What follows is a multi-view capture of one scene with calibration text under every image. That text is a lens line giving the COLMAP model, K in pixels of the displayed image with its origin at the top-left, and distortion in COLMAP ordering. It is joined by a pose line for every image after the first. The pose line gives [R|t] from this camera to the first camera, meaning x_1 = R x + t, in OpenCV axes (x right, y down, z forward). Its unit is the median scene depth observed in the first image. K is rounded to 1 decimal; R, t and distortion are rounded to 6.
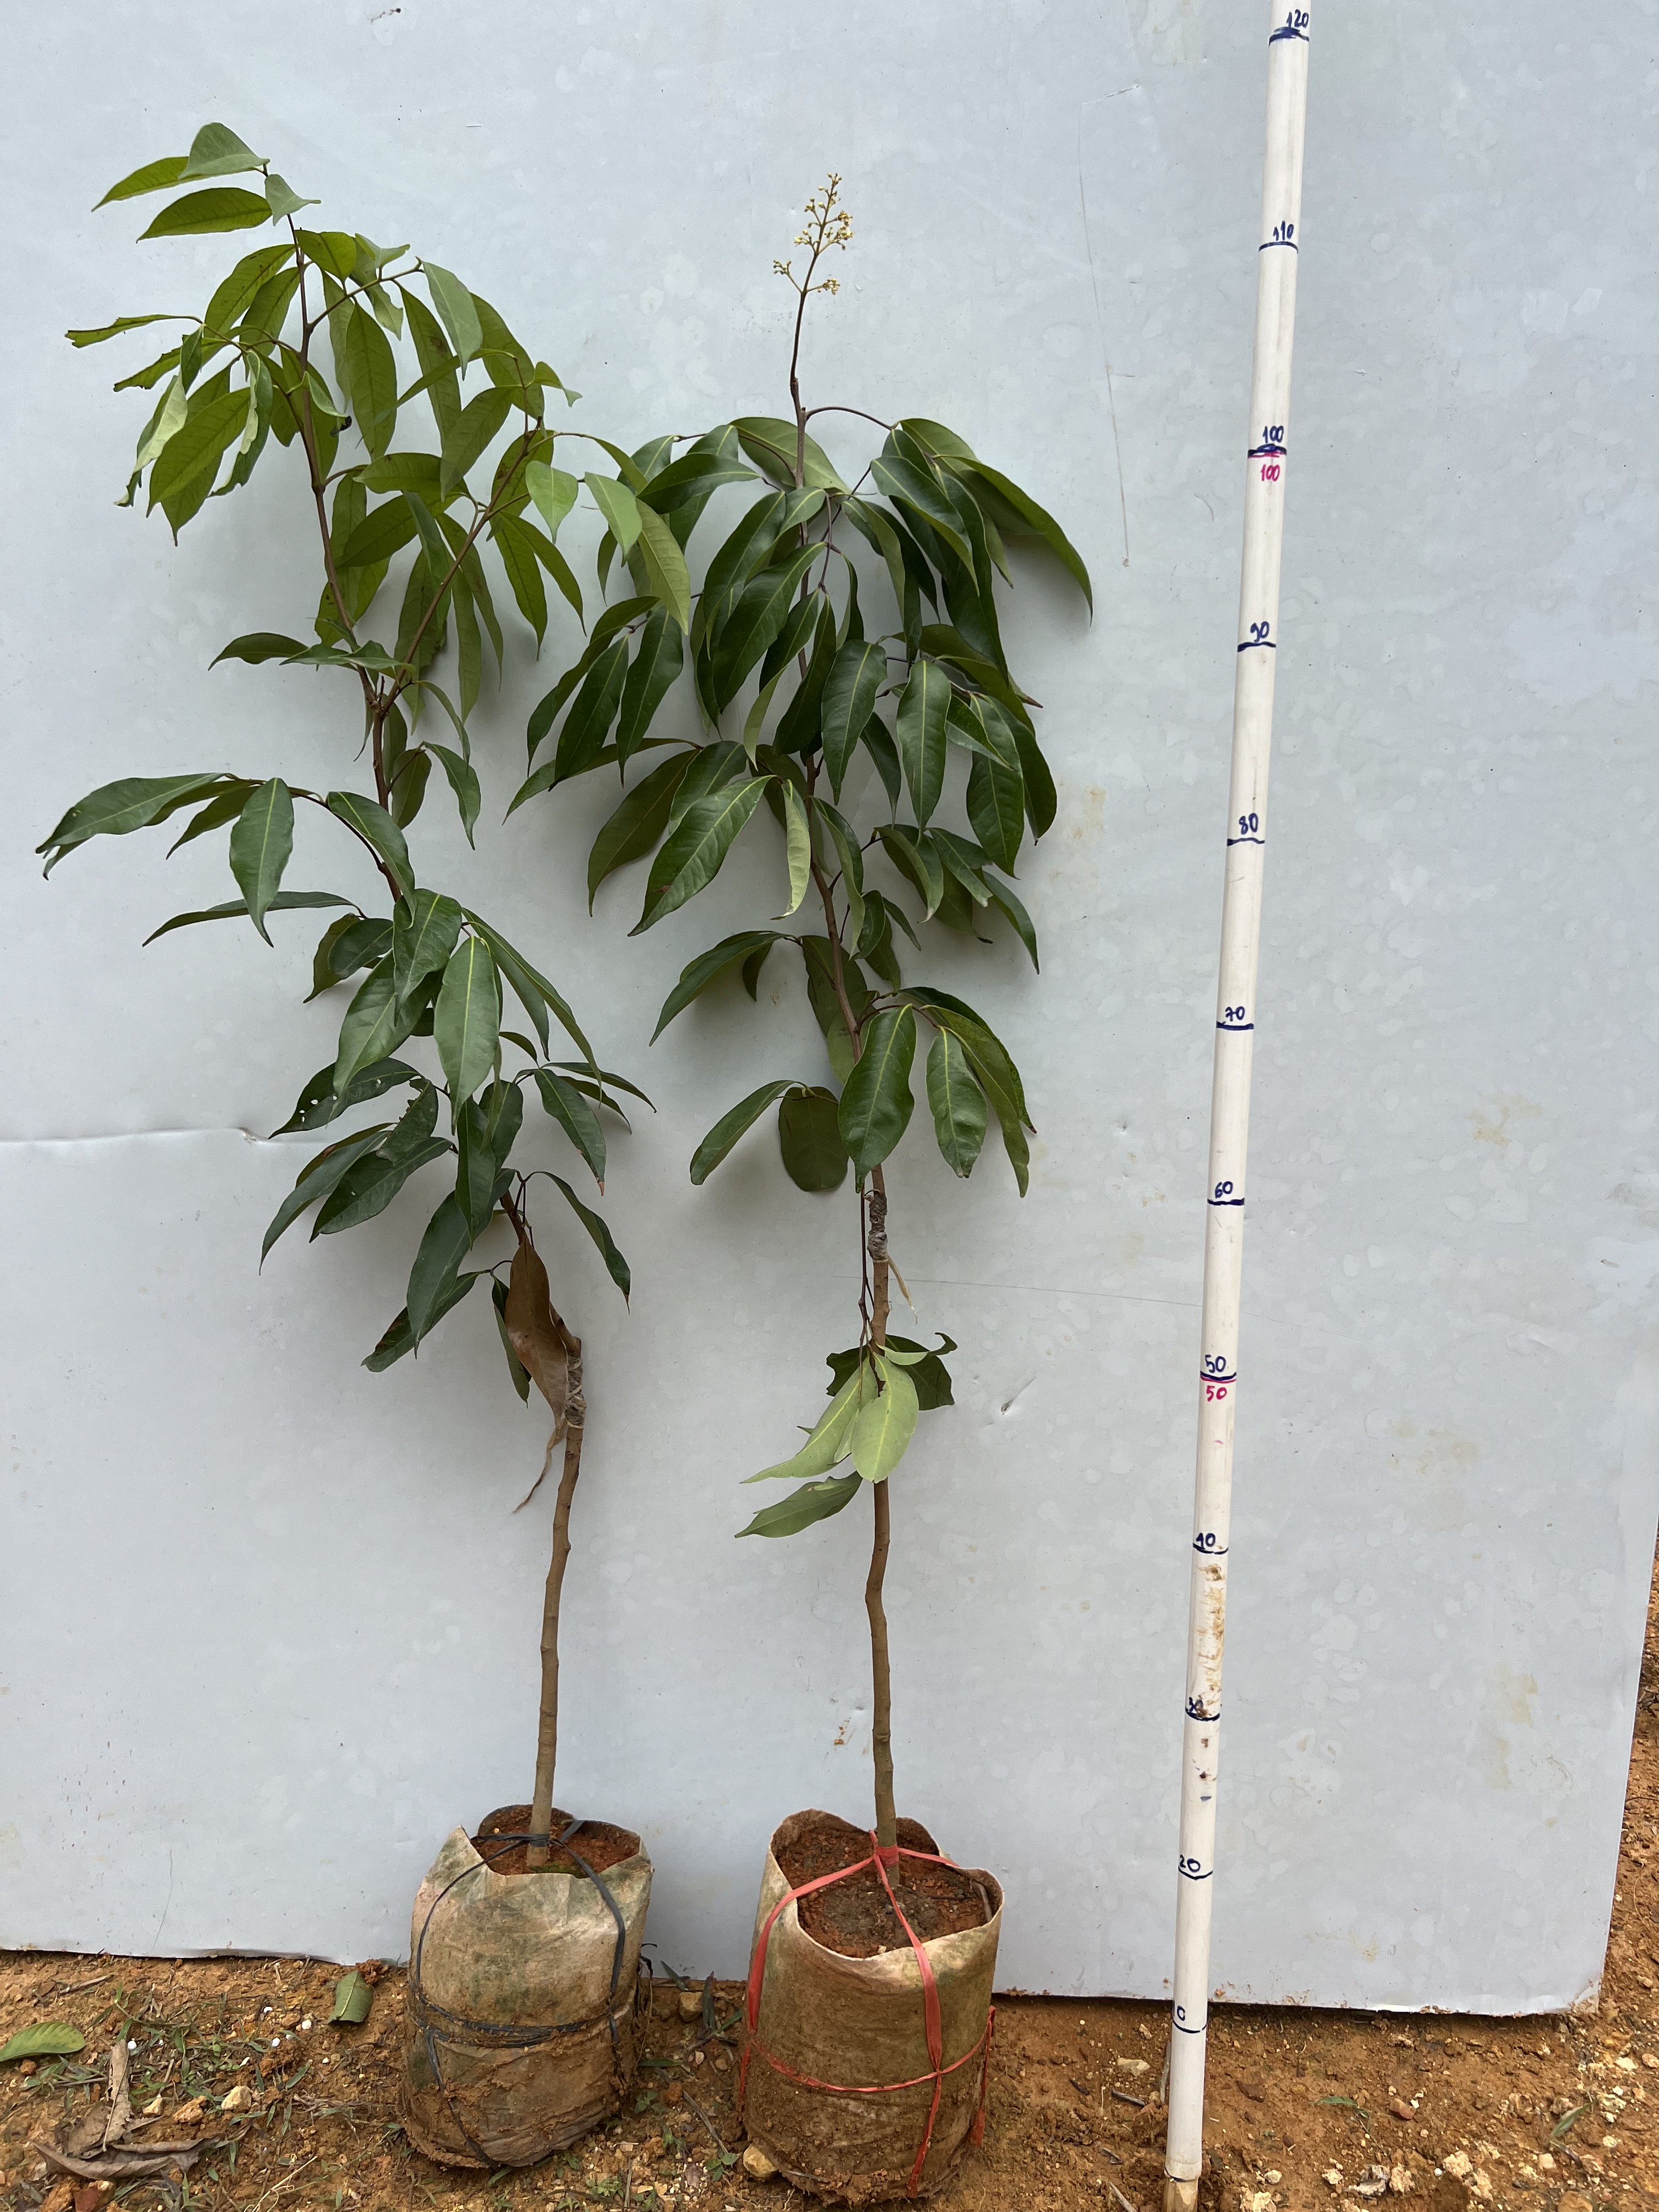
lens RADIAL K [[1683.1, 0, 816.8], [0, 1683.1, 1100.8], [0, 0, 1]] dist [0.039087, -0.055034]
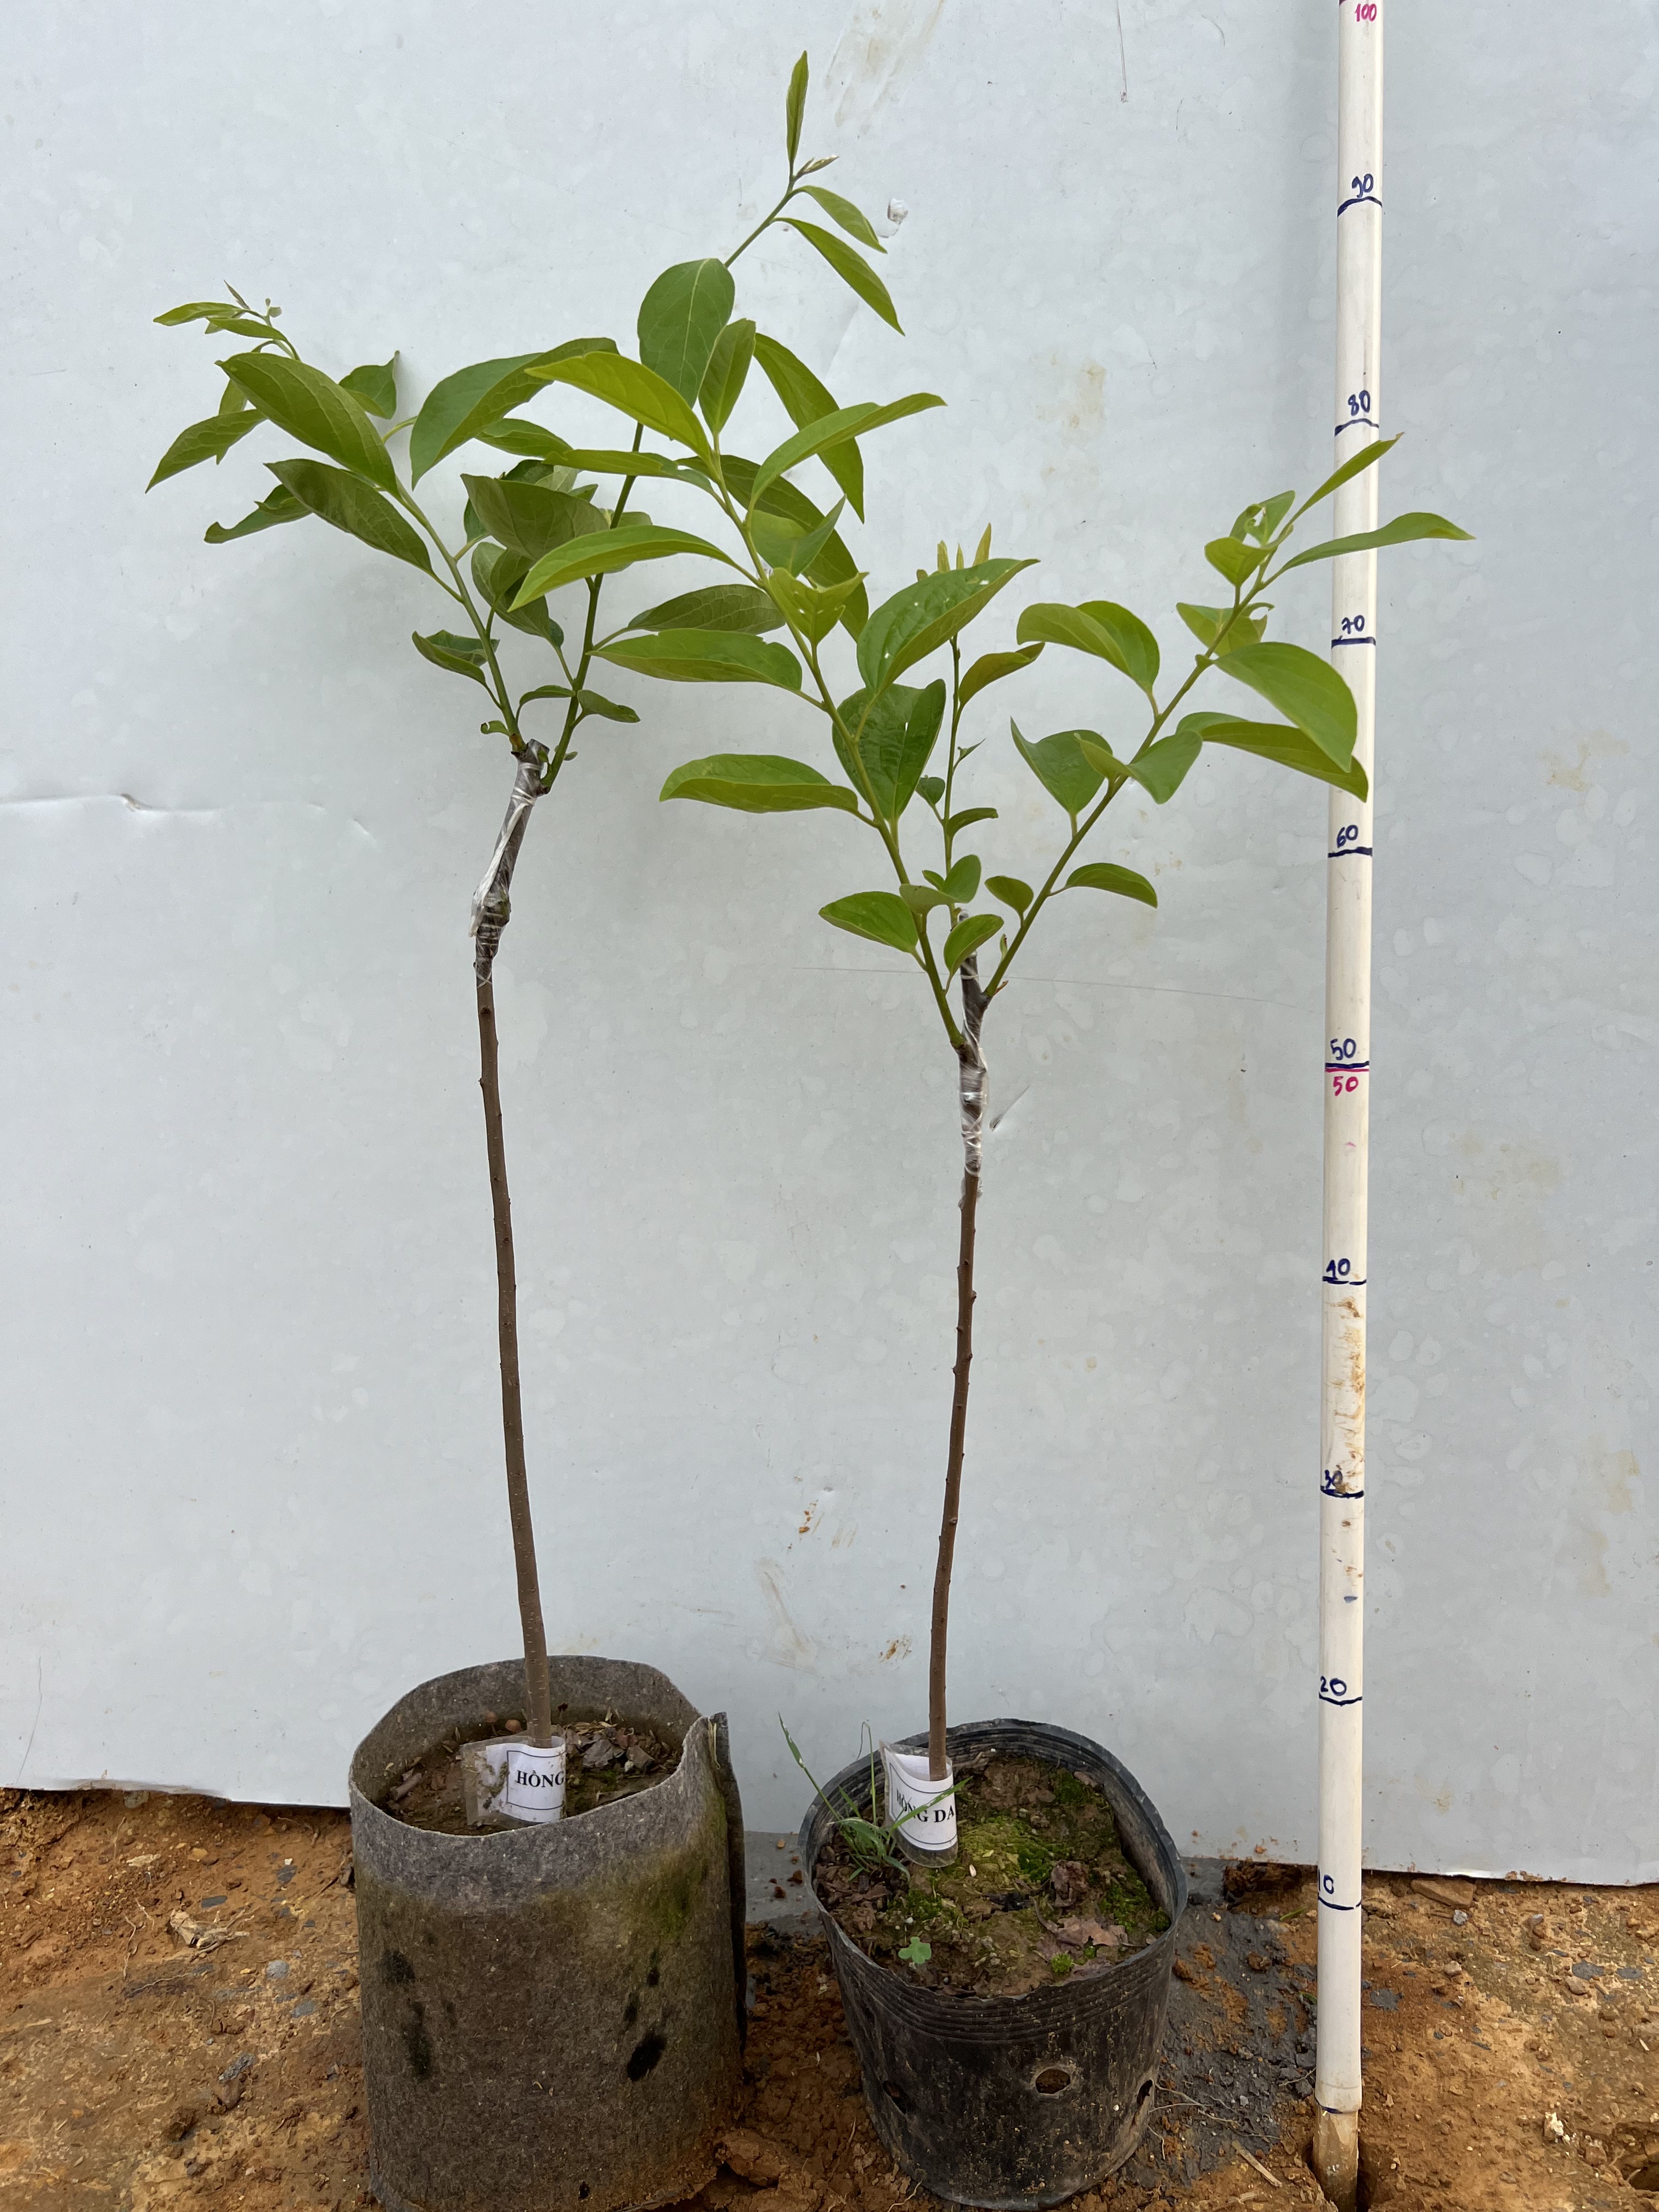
lens RADIAL K [[1683.1, 0, 828.9], [0, 1683.1, 1111.9], [0, 0, 1]] dist [0.039087, -0.055034]
pose [[0.998968, 0.003402, -0.045301, 0.066677], [-0.006143, 0.998149, -0.060511, 0.230964], [0.045011, 0.060727, 0.997139, 0.146406]]
